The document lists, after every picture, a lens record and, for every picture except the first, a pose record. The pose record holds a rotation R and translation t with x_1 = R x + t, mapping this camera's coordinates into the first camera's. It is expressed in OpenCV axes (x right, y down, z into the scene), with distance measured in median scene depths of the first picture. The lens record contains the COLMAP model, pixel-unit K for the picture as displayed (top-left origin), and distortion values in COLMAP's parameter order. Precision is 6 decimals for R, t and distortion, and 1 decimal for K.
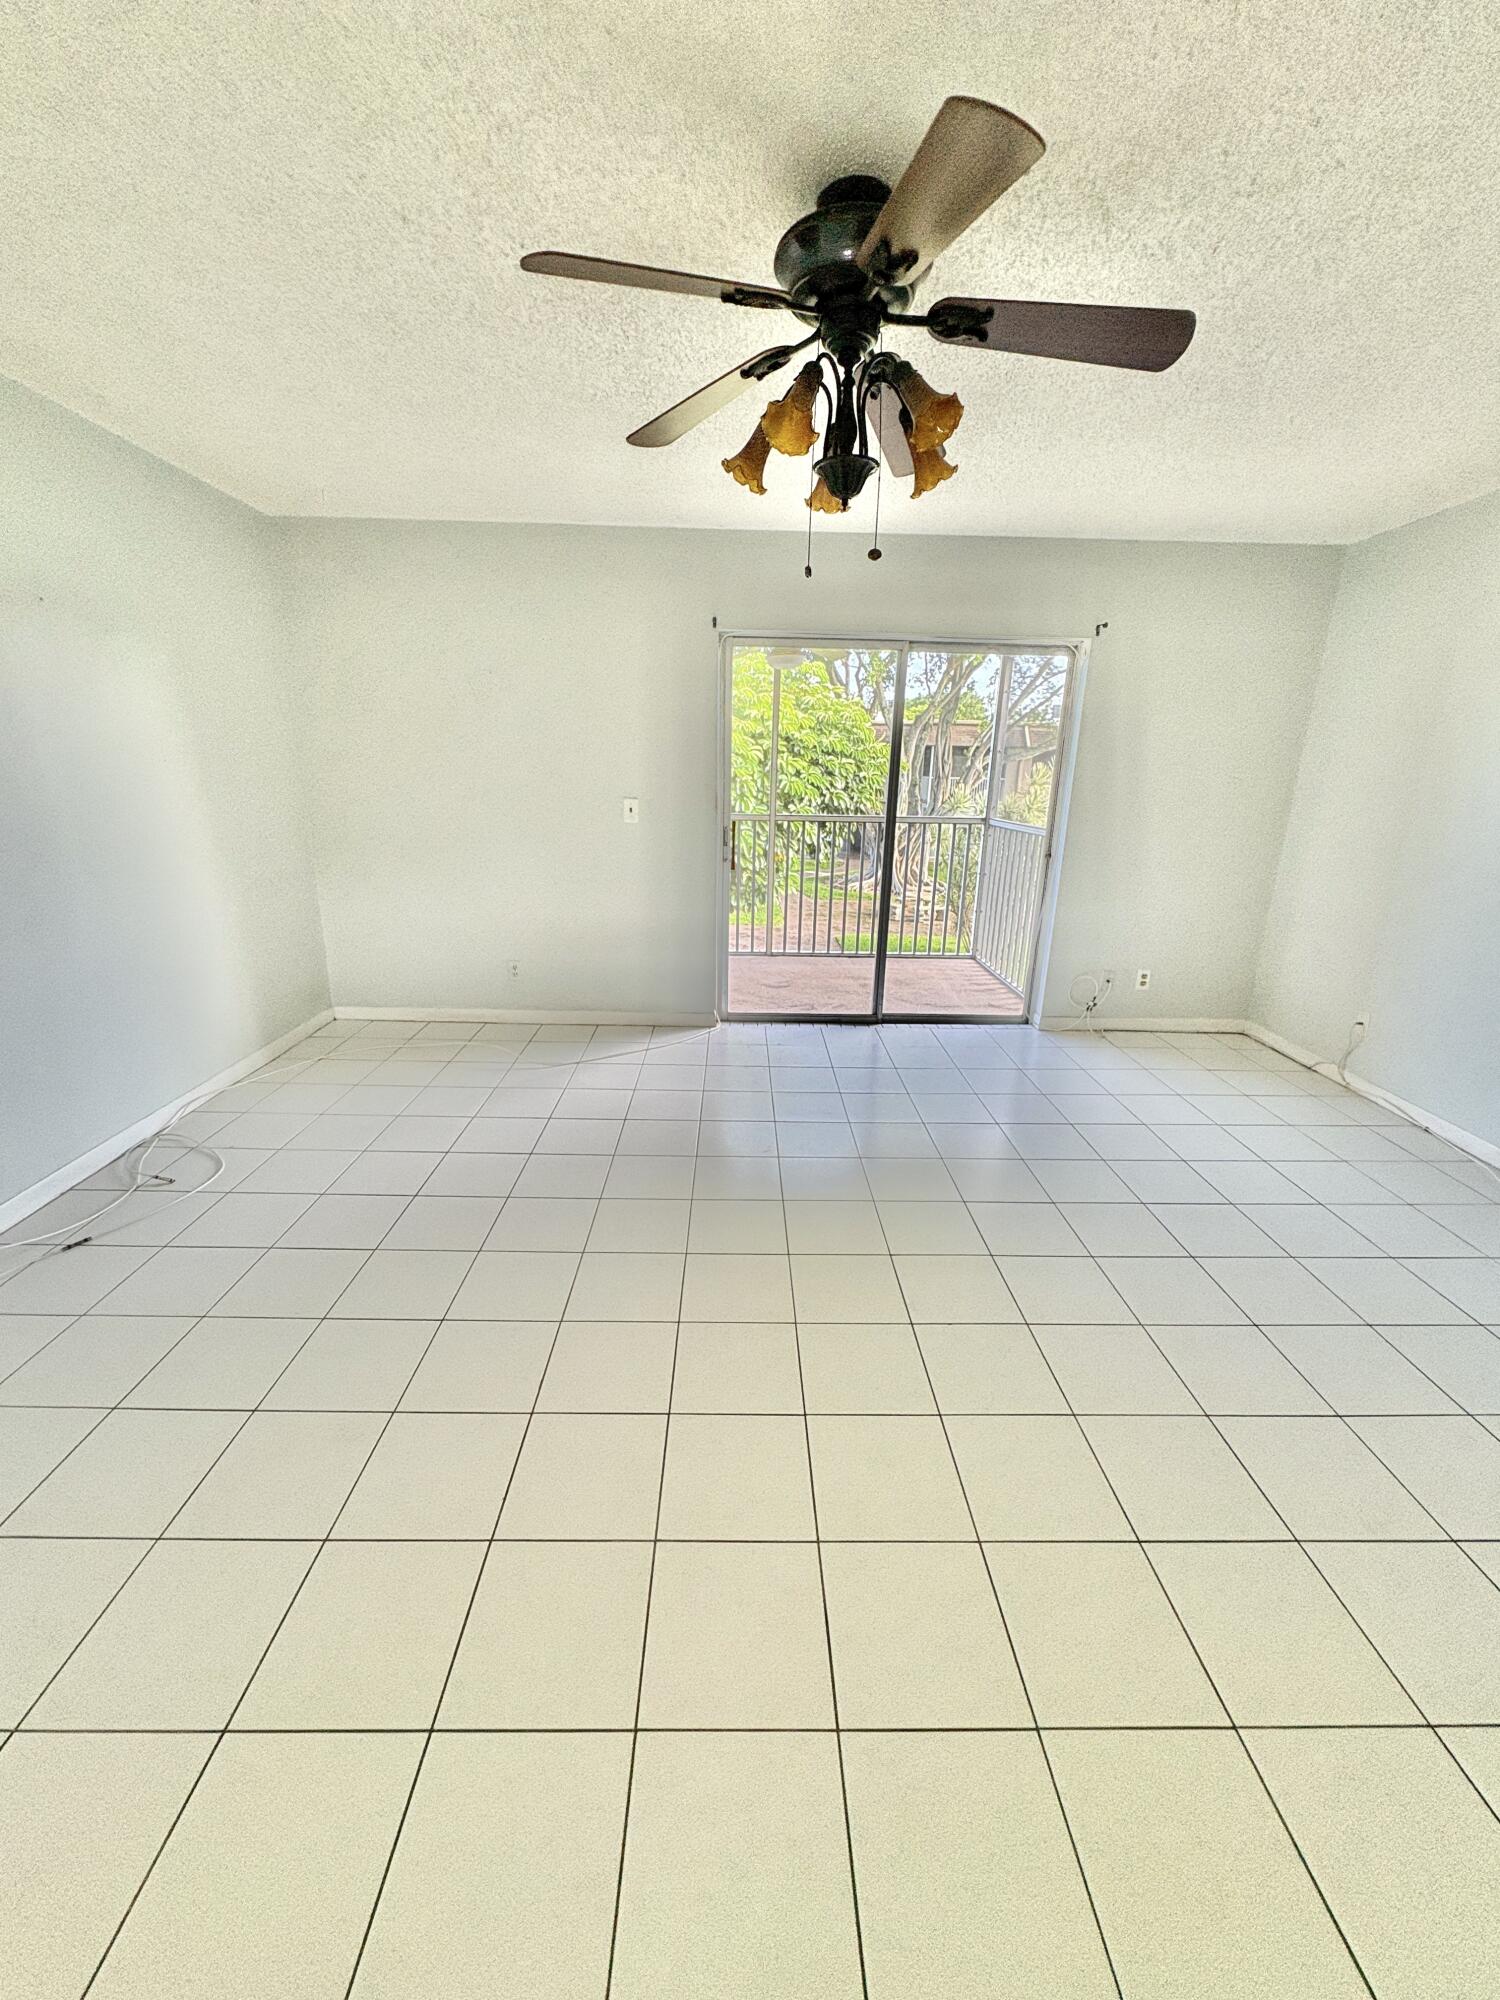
lens RADIAL K [[809.8, 0, 751.5], [0, 809.8, 1001.5], [0, 0, 1]] dist [0.000766, 0.000036]
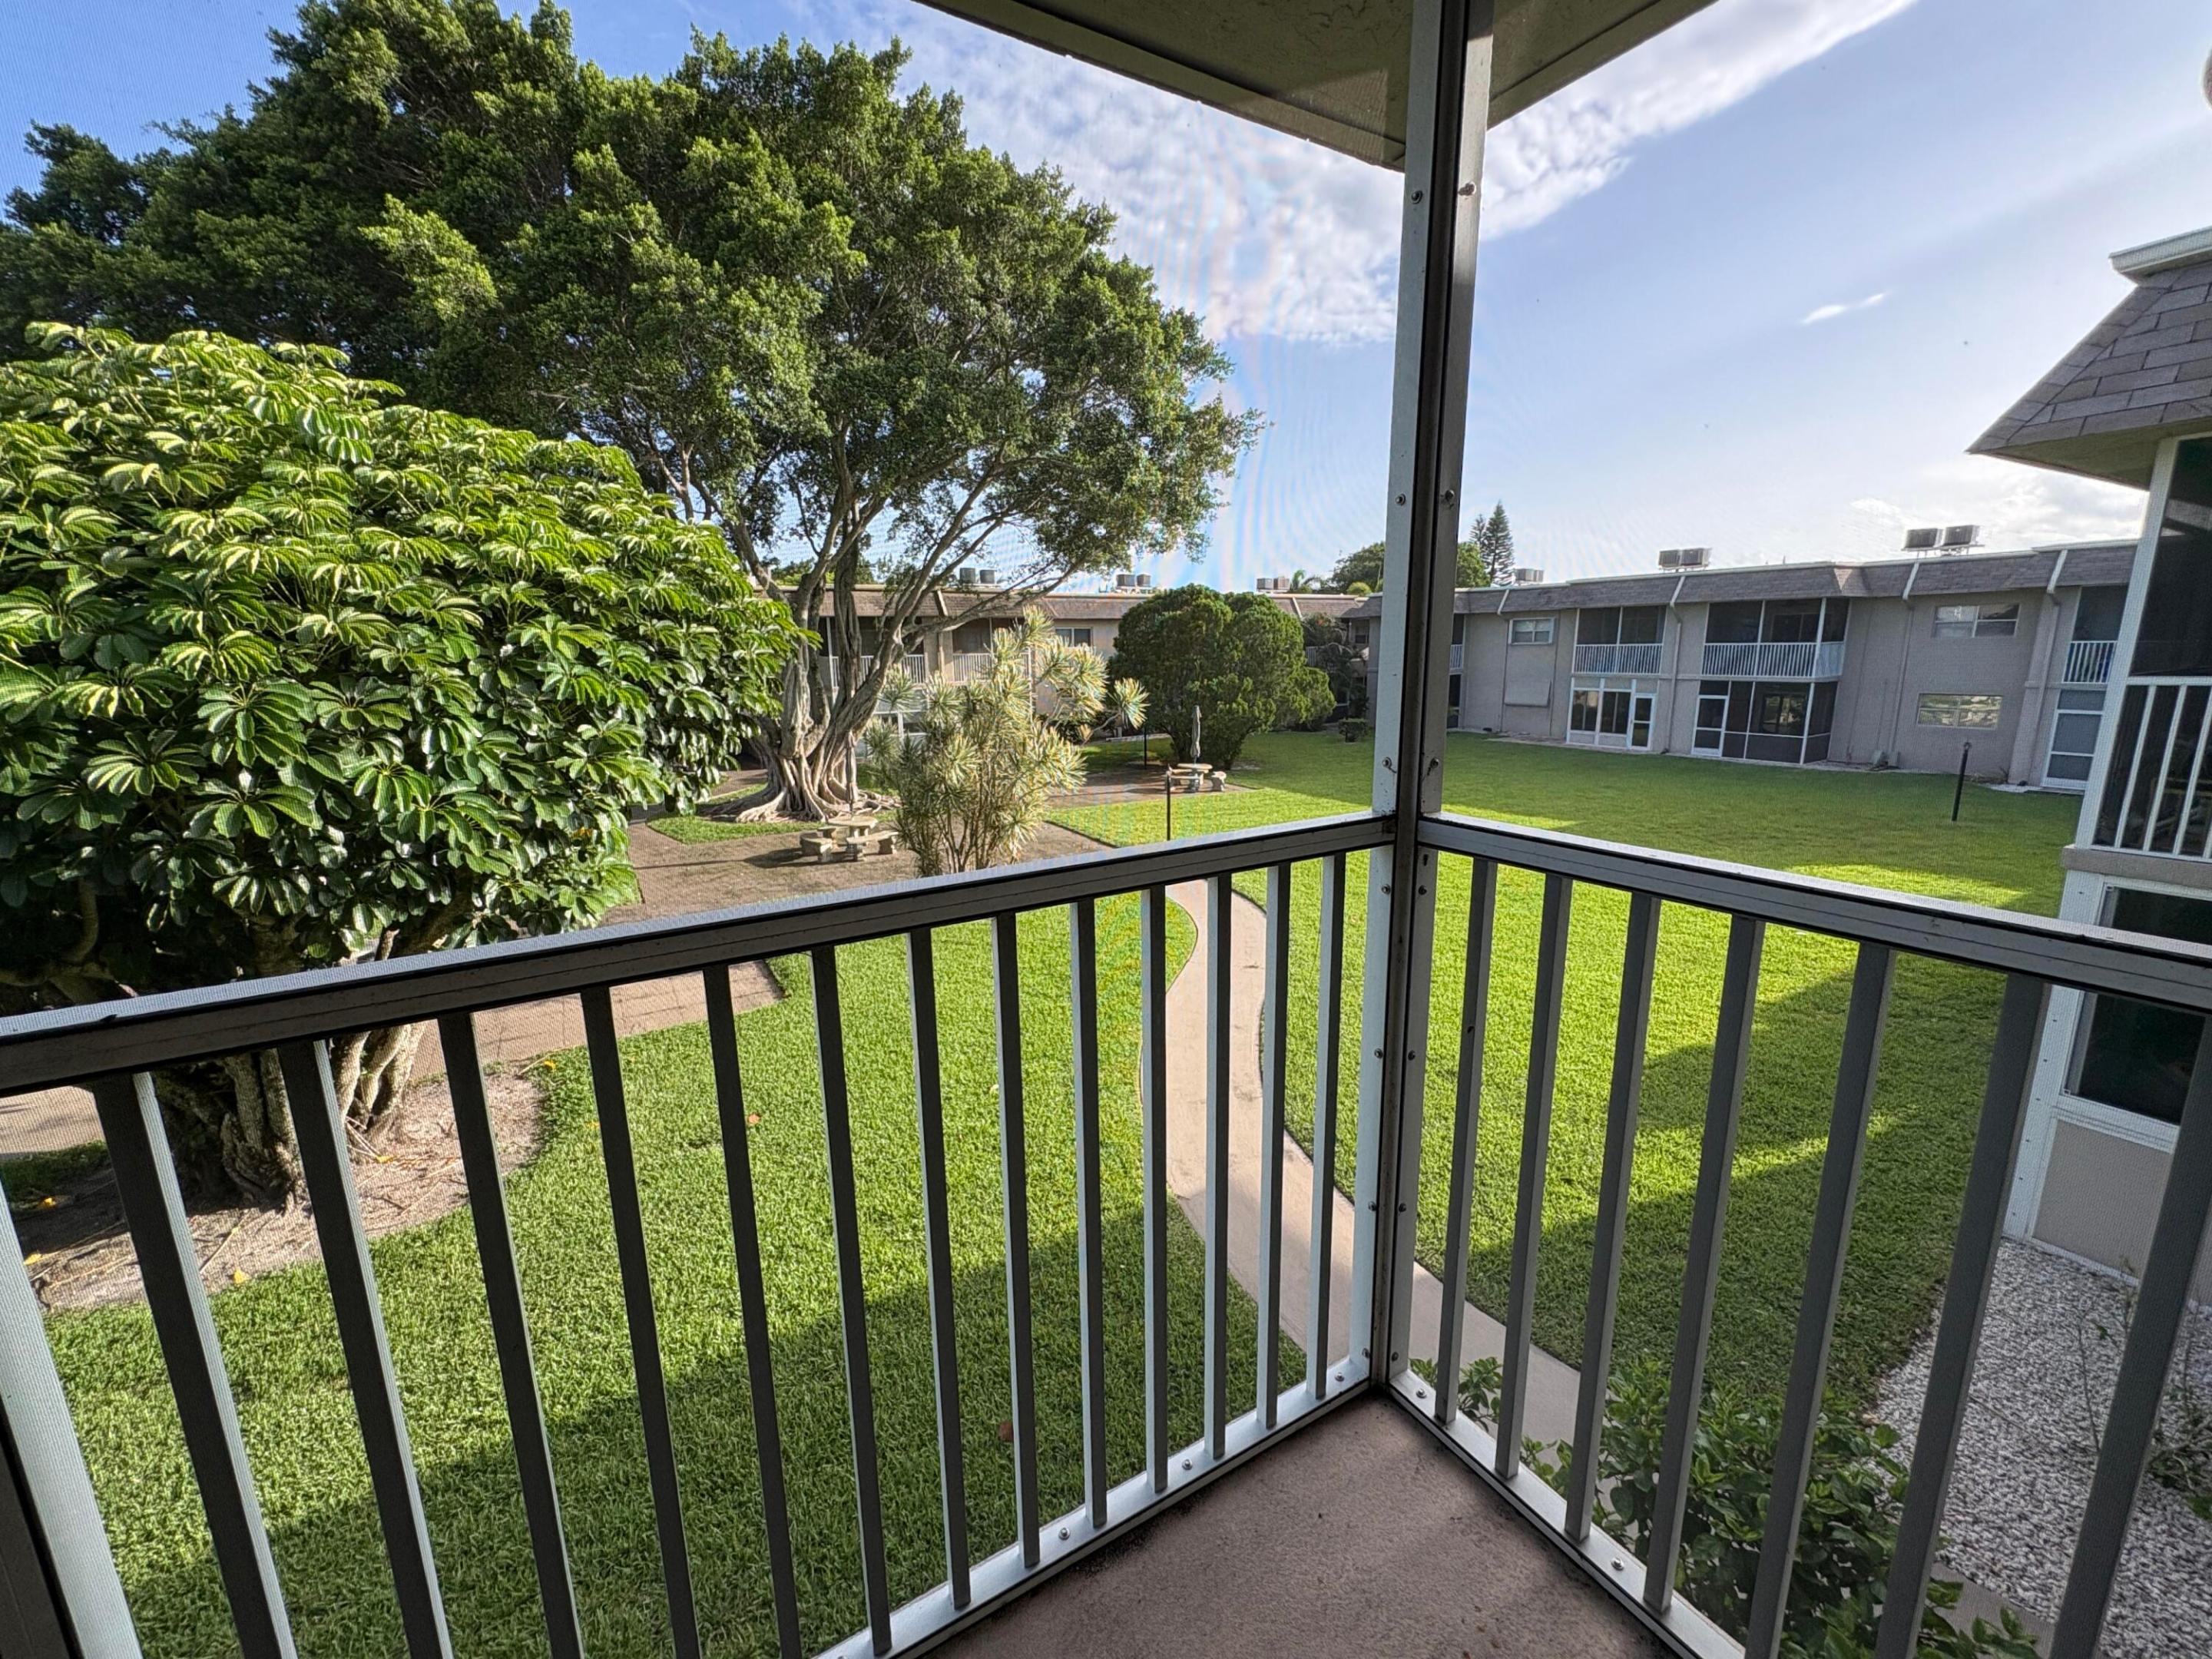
lens RADIAL K [[895.6, 0, 1106.2], [0, 895.6, 831.2], [0, 0, 1]] dist [0.000766, 0.000036]
pose [[0.868286, -0.135751, 0.477129, 0.053110], [0.172708, 0.984378, -0.034224, -0.109188], [-0.465029, 0.112120, 0.878167, 0.402083]]
